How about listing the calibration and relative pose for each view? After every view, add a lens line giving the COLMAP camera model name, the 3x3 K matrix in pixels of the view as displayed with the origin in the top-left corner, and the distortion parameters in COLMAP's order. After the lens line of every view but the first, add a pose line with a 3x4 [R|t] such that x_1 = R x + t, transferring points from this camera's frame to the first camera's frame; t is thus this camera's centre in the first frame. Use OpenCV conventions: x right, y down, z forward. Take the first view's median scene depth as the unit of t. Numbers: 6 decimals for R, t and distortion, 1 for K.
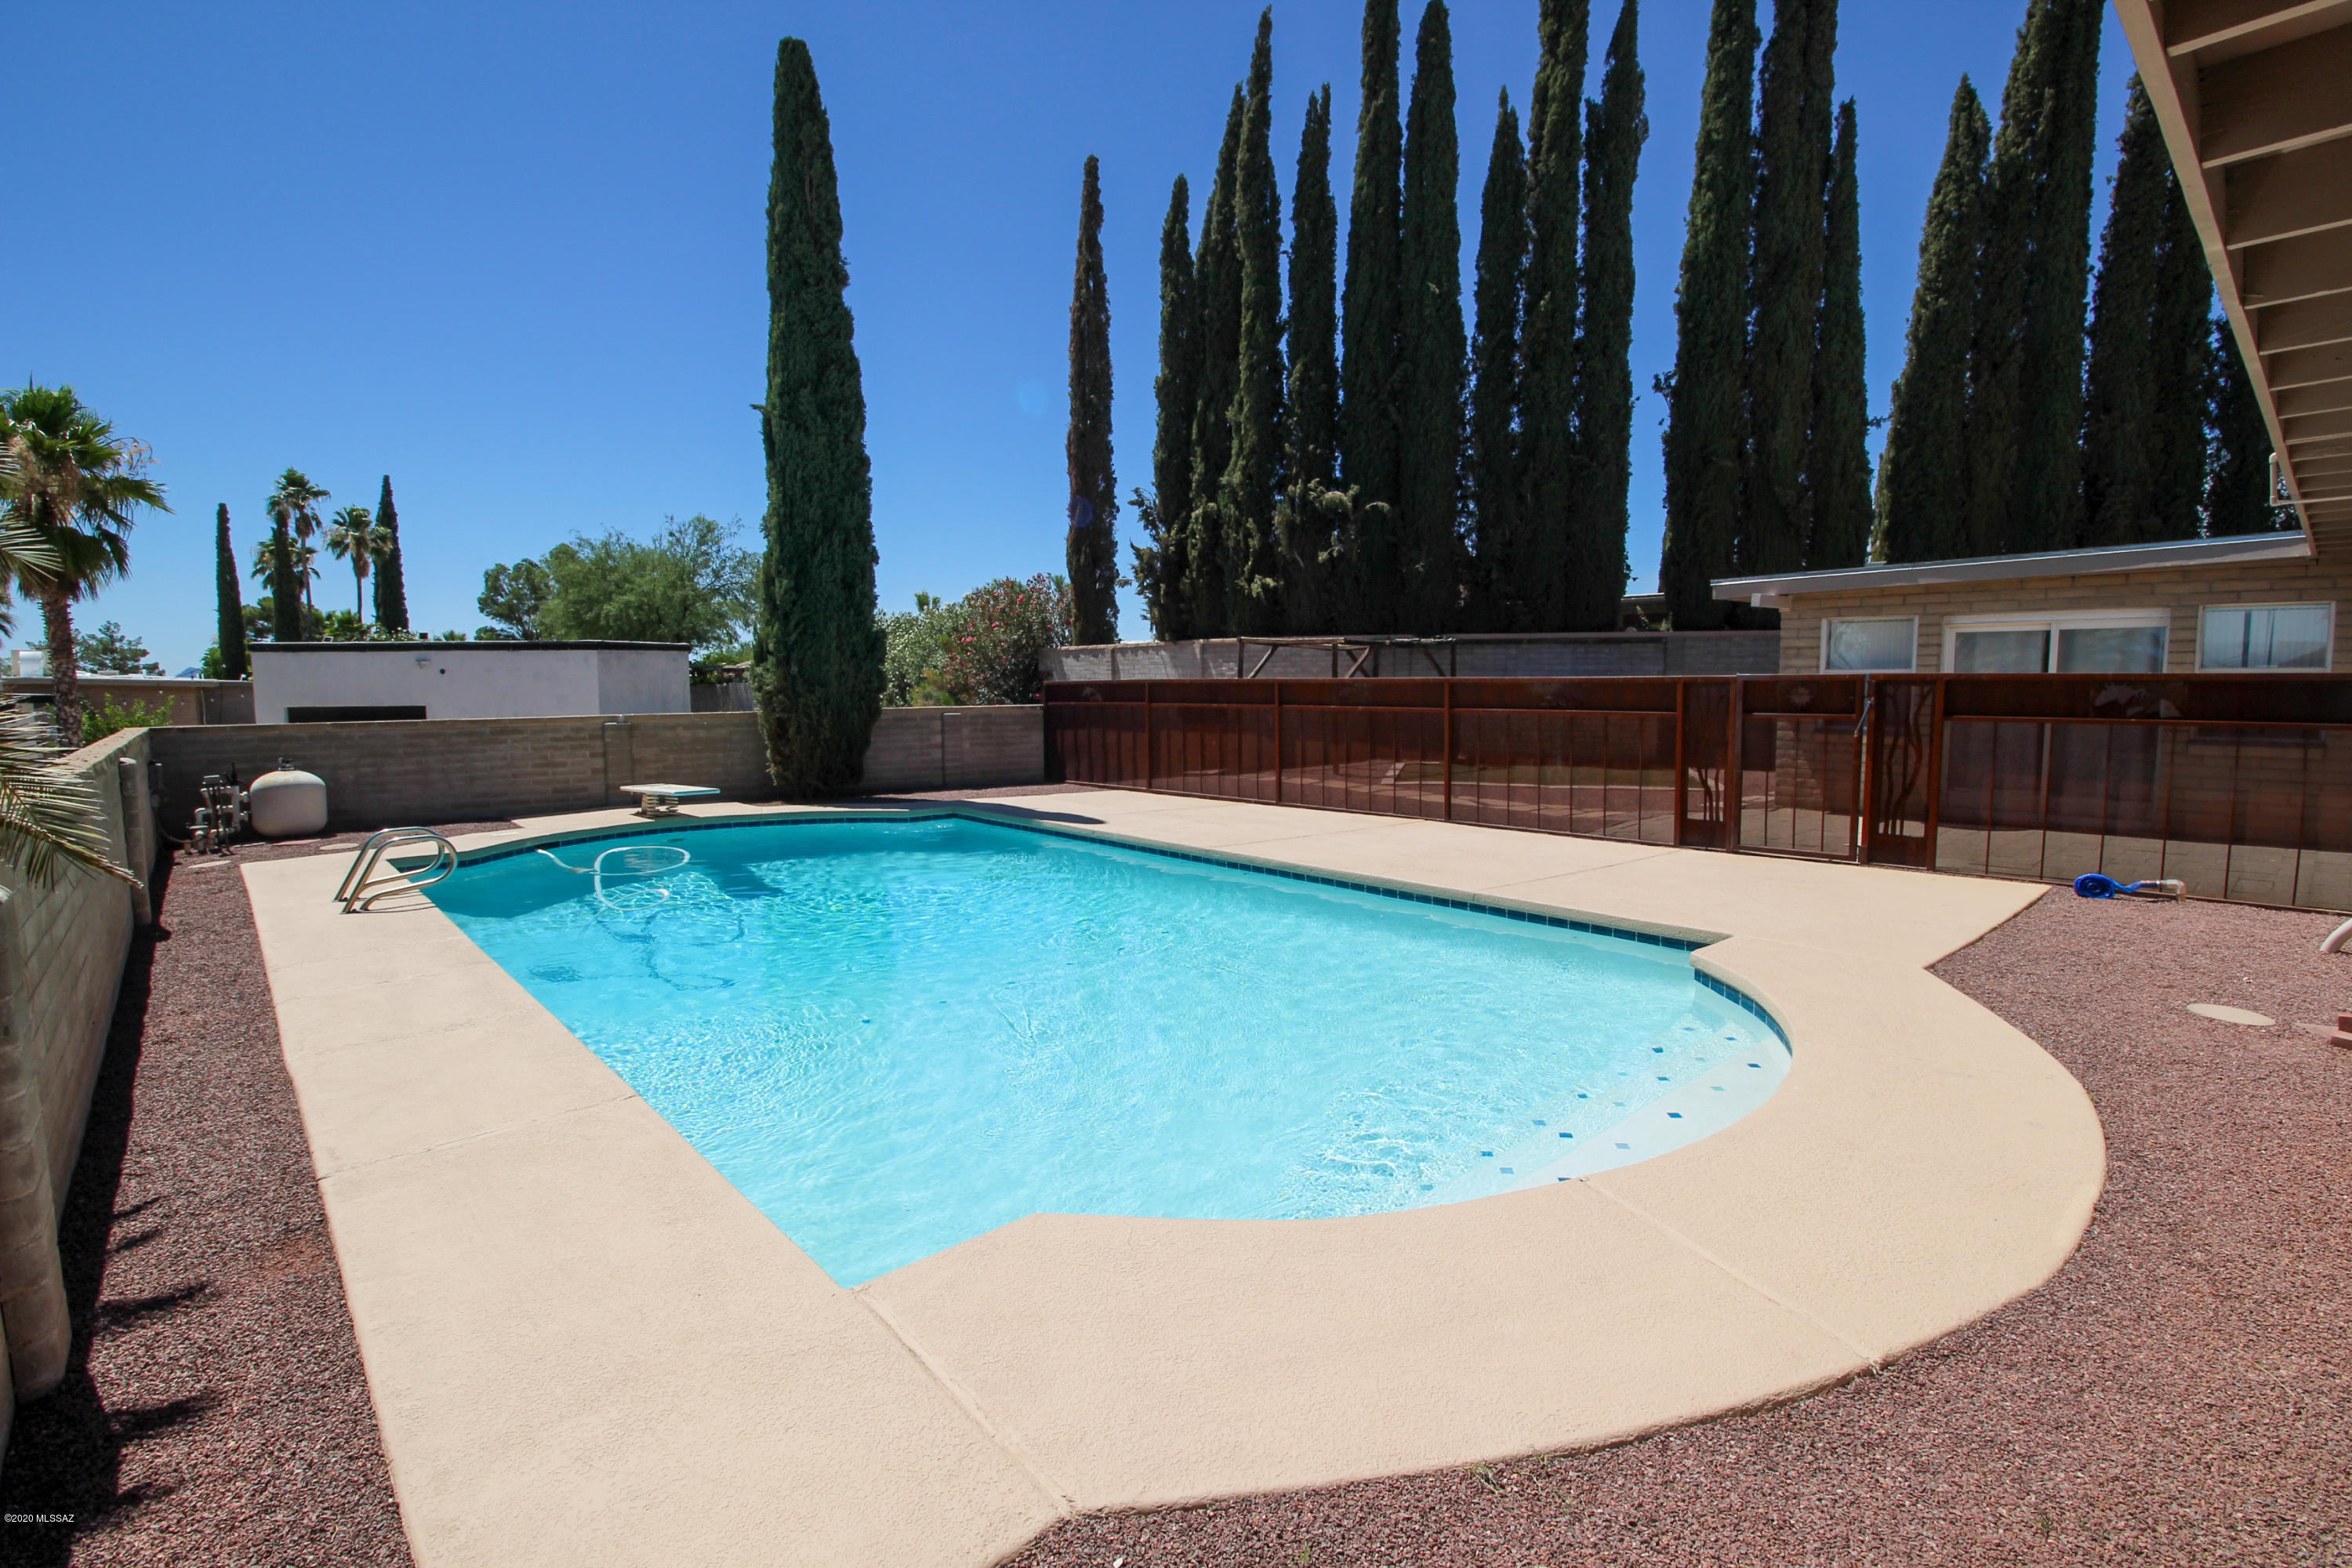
lens RADIAL K [[1094.7, 0, 1184.1], [0, 1094.7, 777.1], [0, 0, 1]] dist [0.001939, -0.013733]
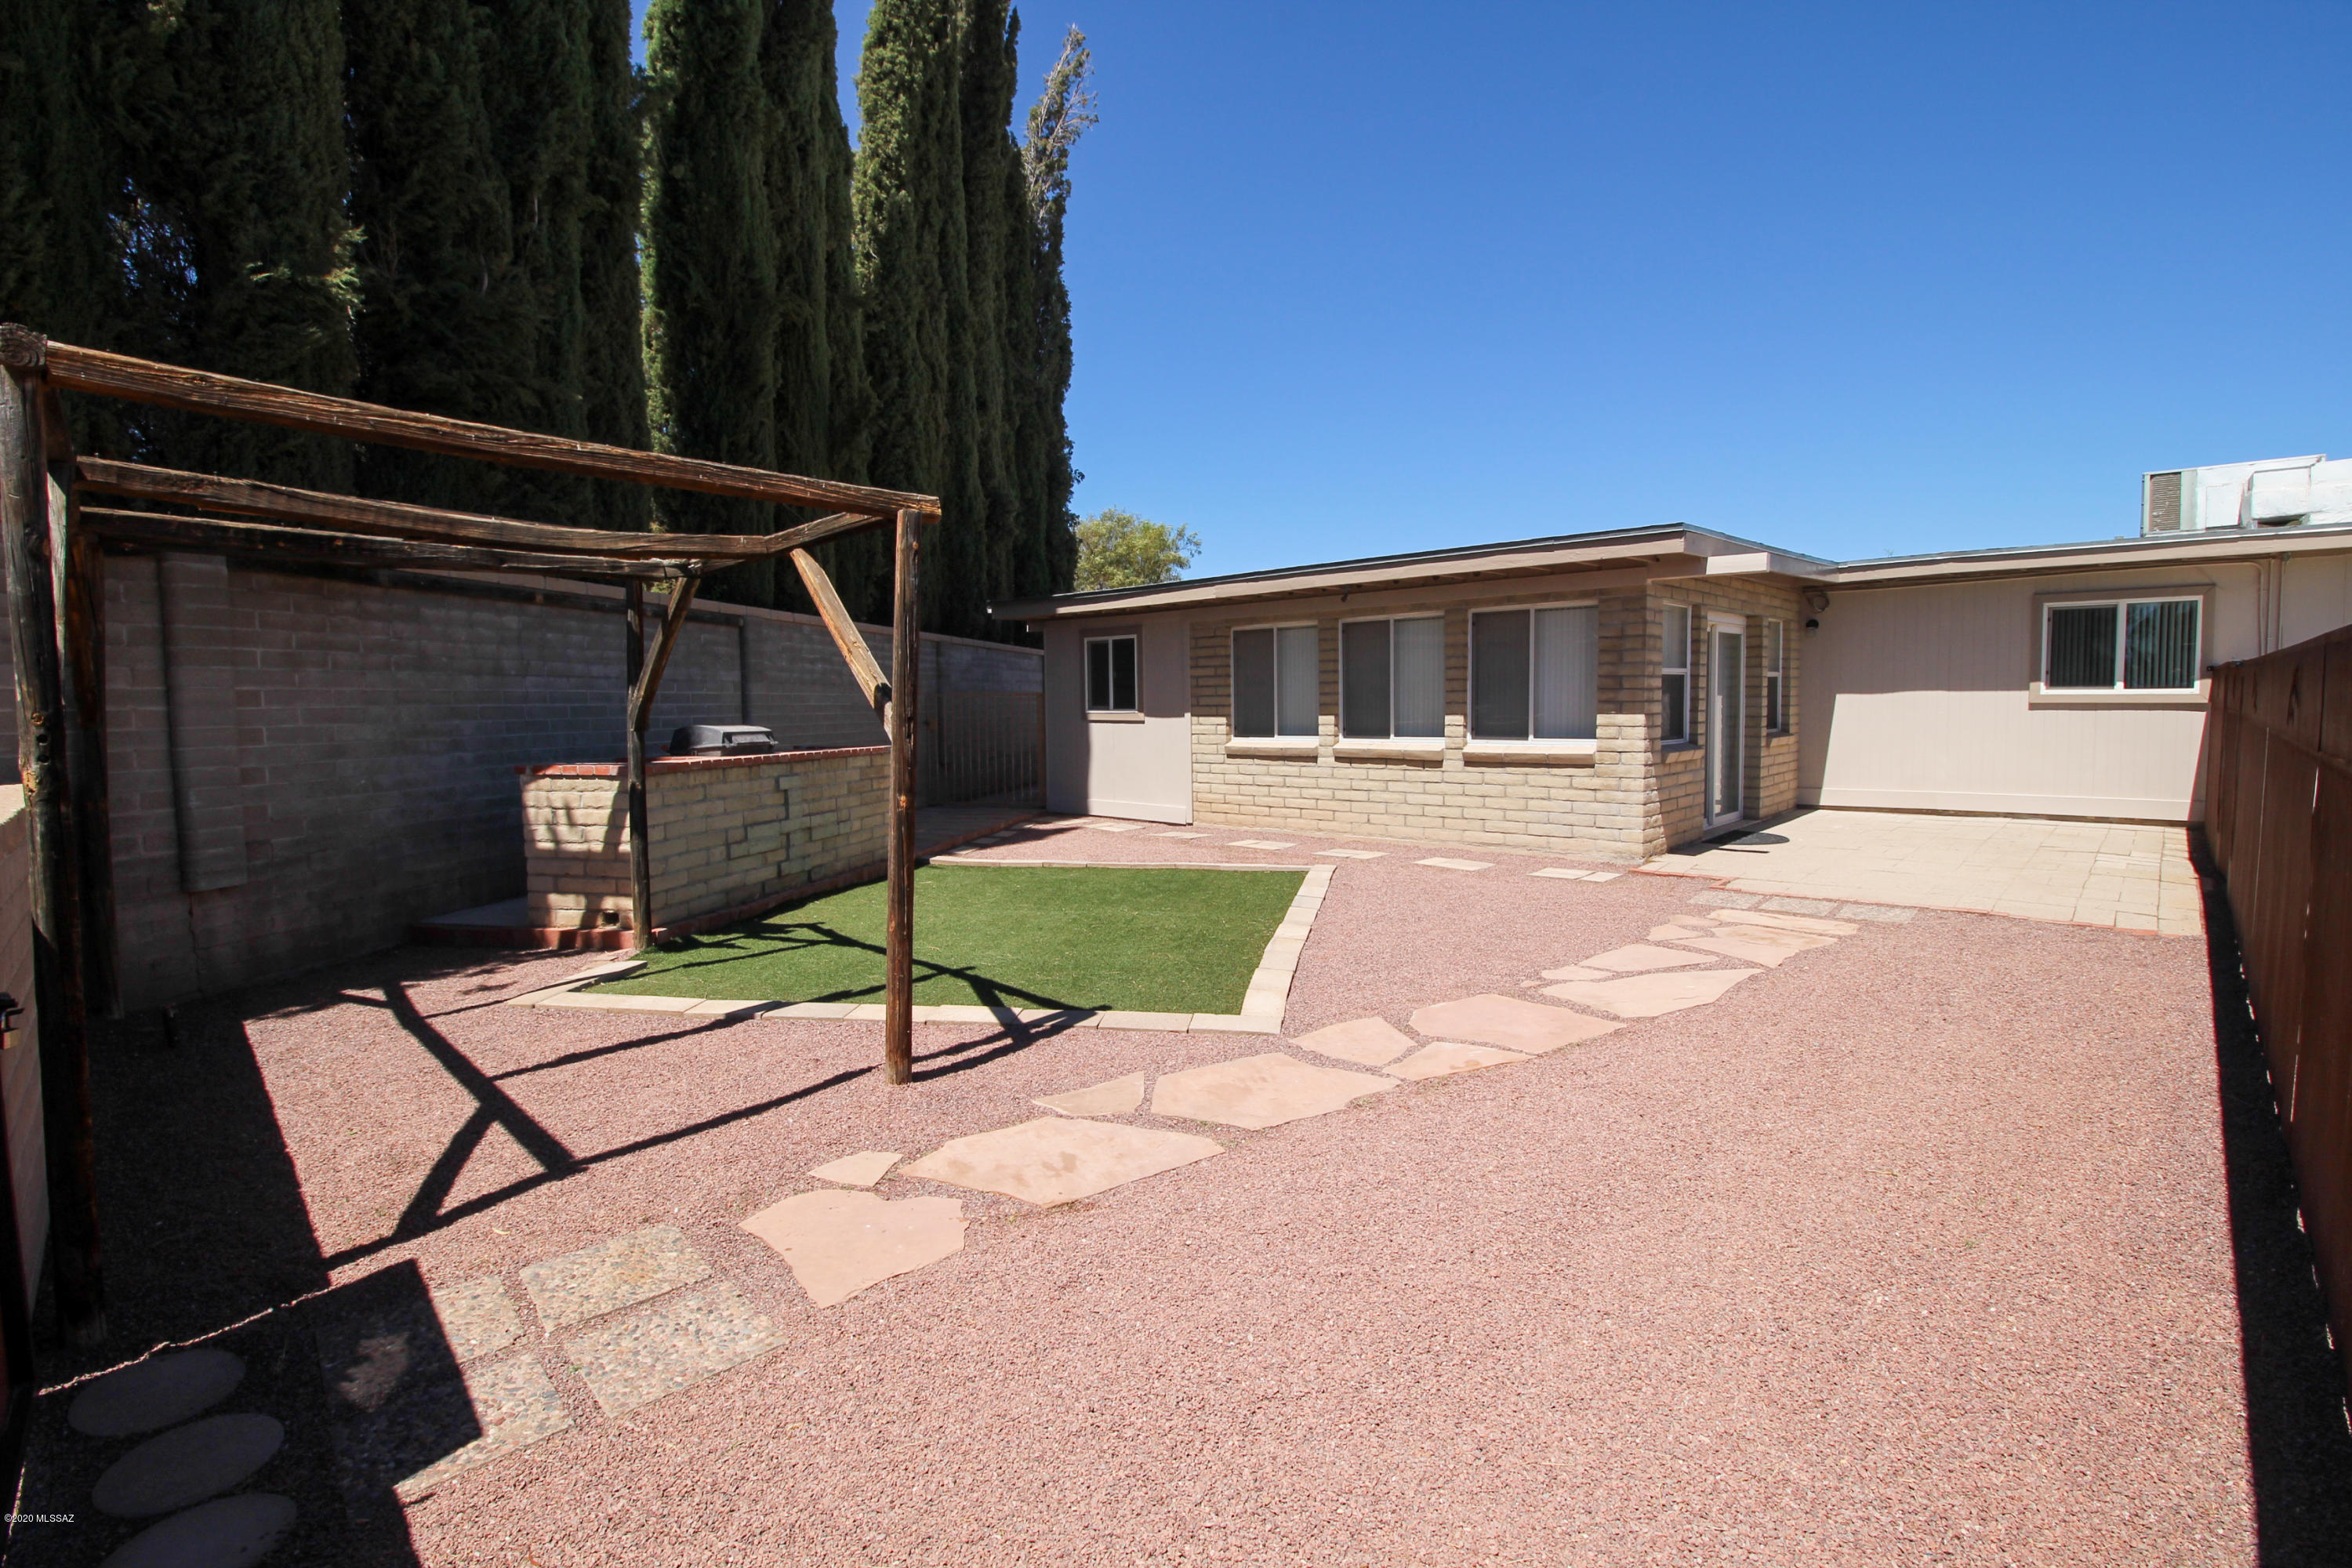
lens RADIAL K [[1109.4, 0, 1236.1], [0, 1109.4, 747.7], [0, 0, 1]] dist [-0.001651, -0.022301]
pose [[-0.113192, -0.036970, 0.992885, -0.136978], [0.108145, 0.992912, 0.049300, -0.107159], [-0.987670, 0.112956, -0.108392, 1.312973]]
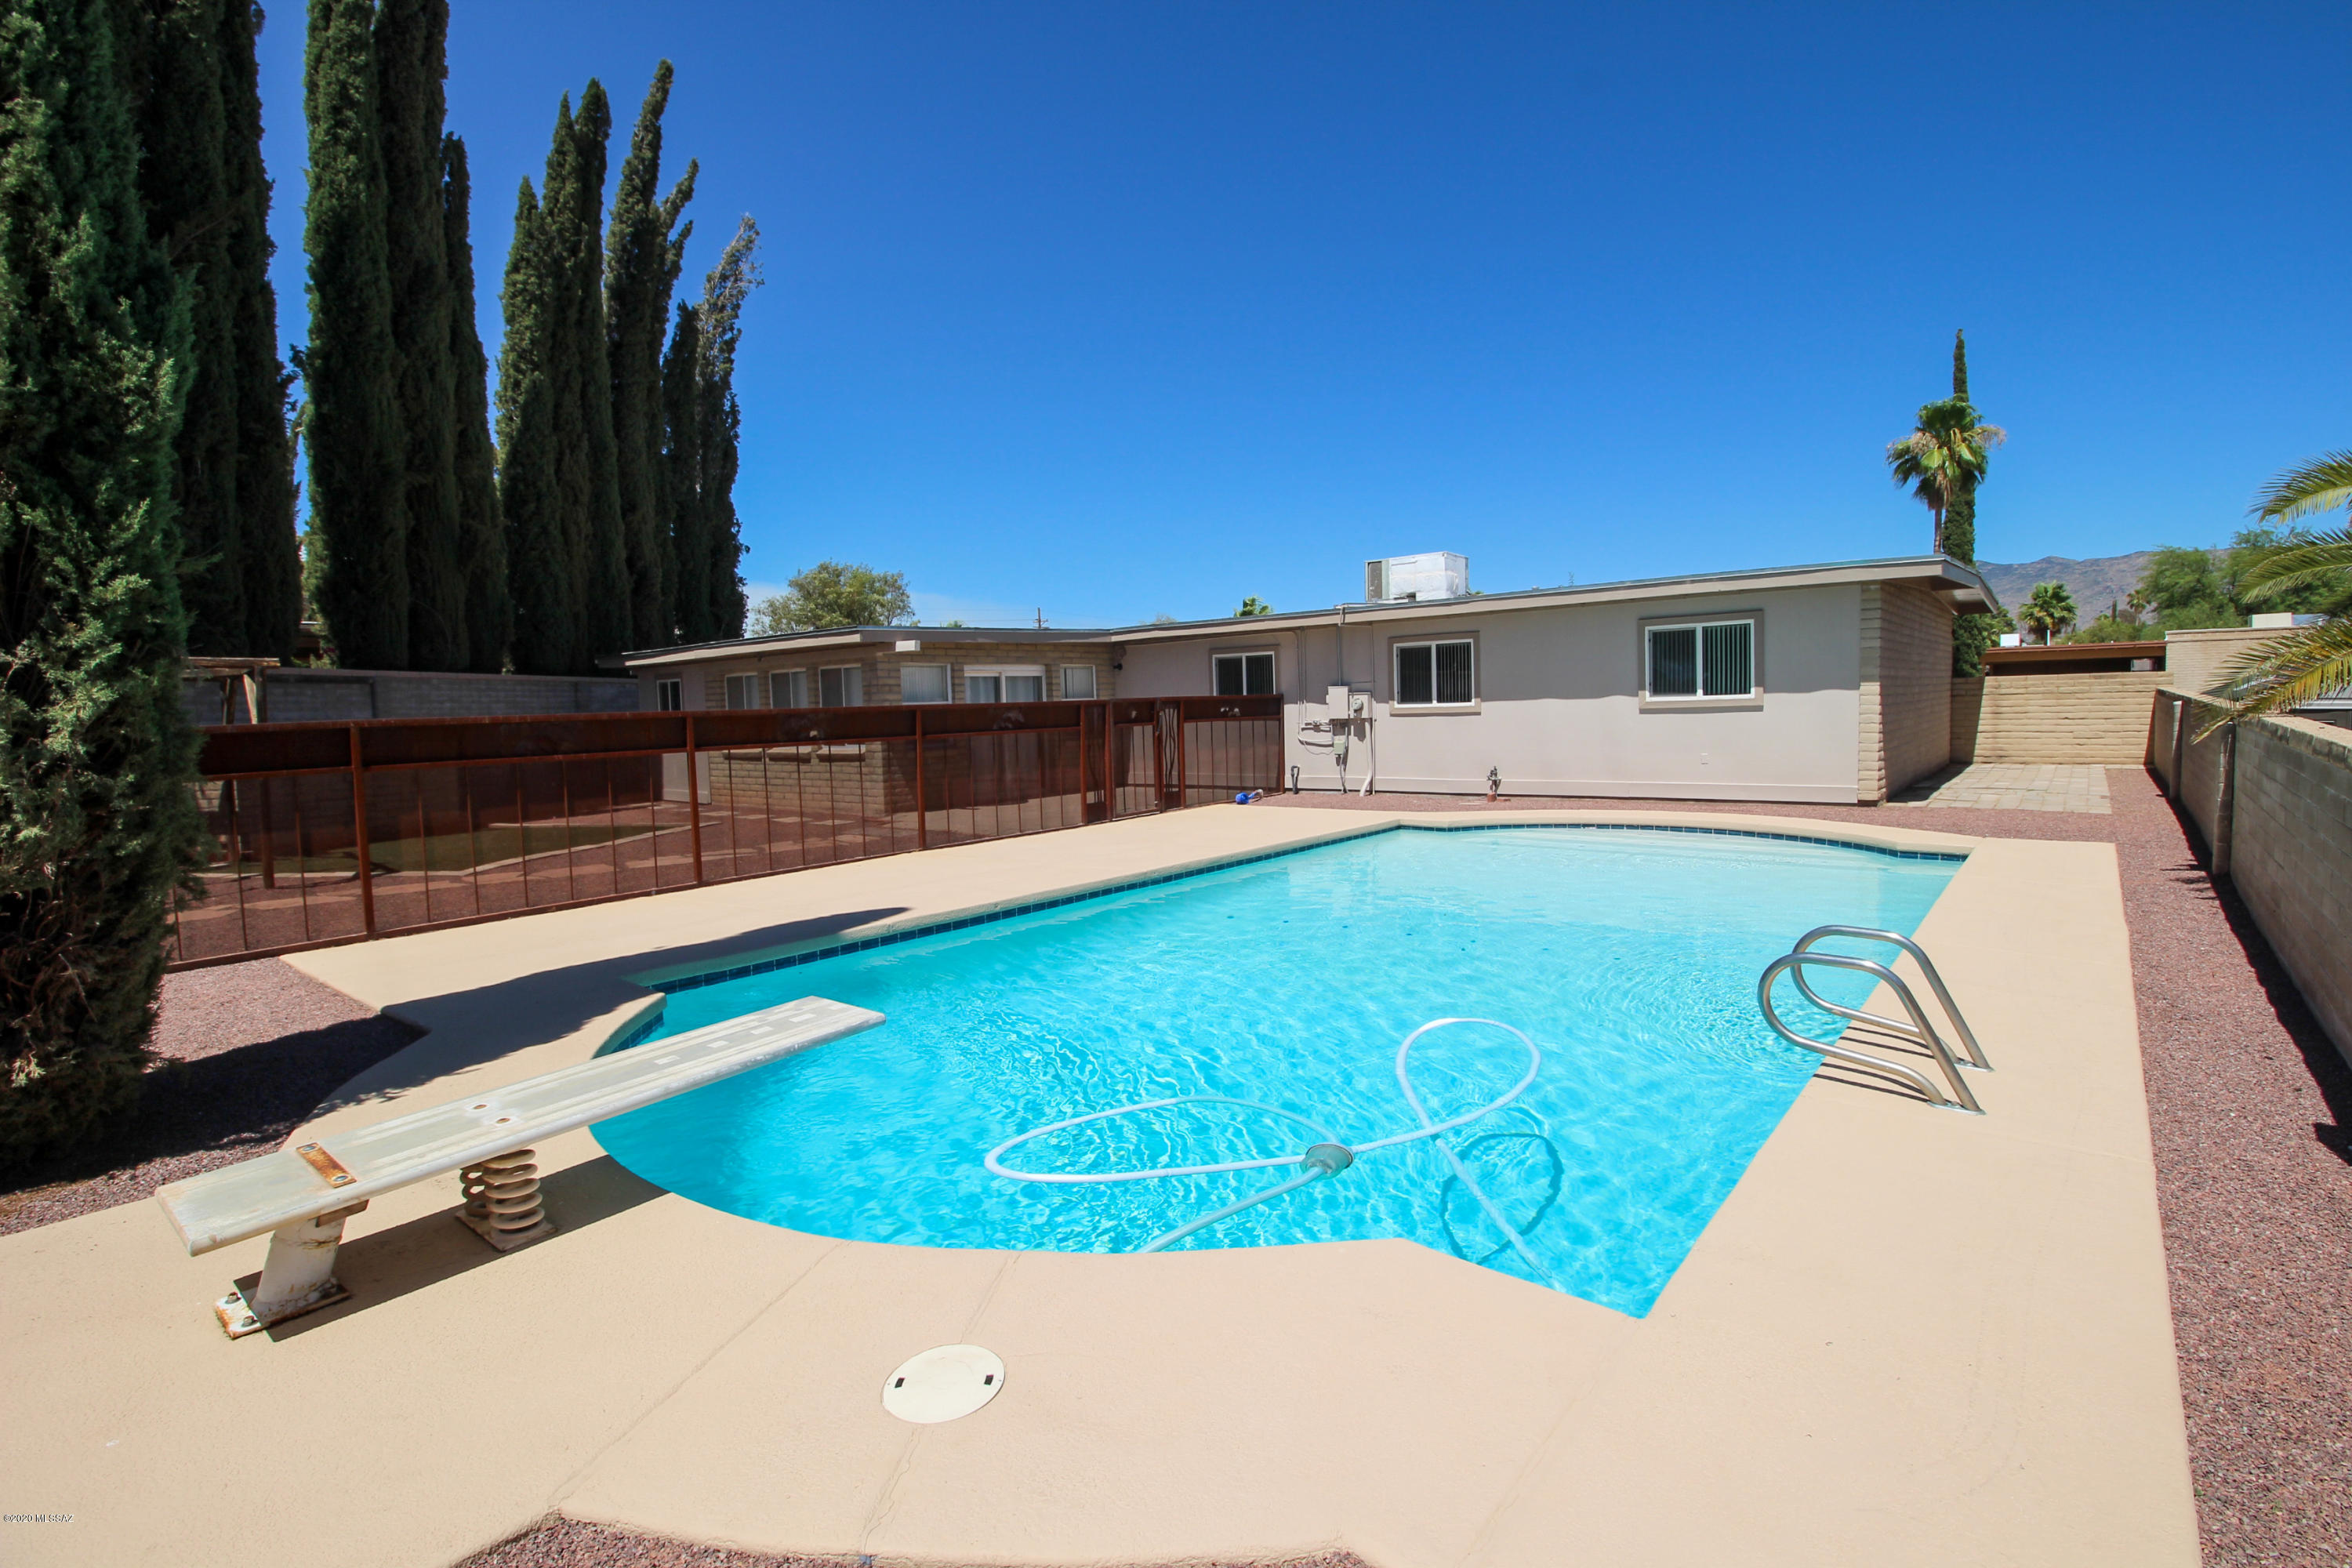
lens RADIAL K [[1107.6, 0, 1177.9], [0, 1107.6, 745.7], [0, 0, 1]] dist [0.002996, 0.000106]
pose [[-0.148806, -0.021913, 0.988624, -0.709542], [0.123917, 0.991461, 0.040628, -0.058493], [-0.981072, 0.128553, -0.144820, 0.852623]]
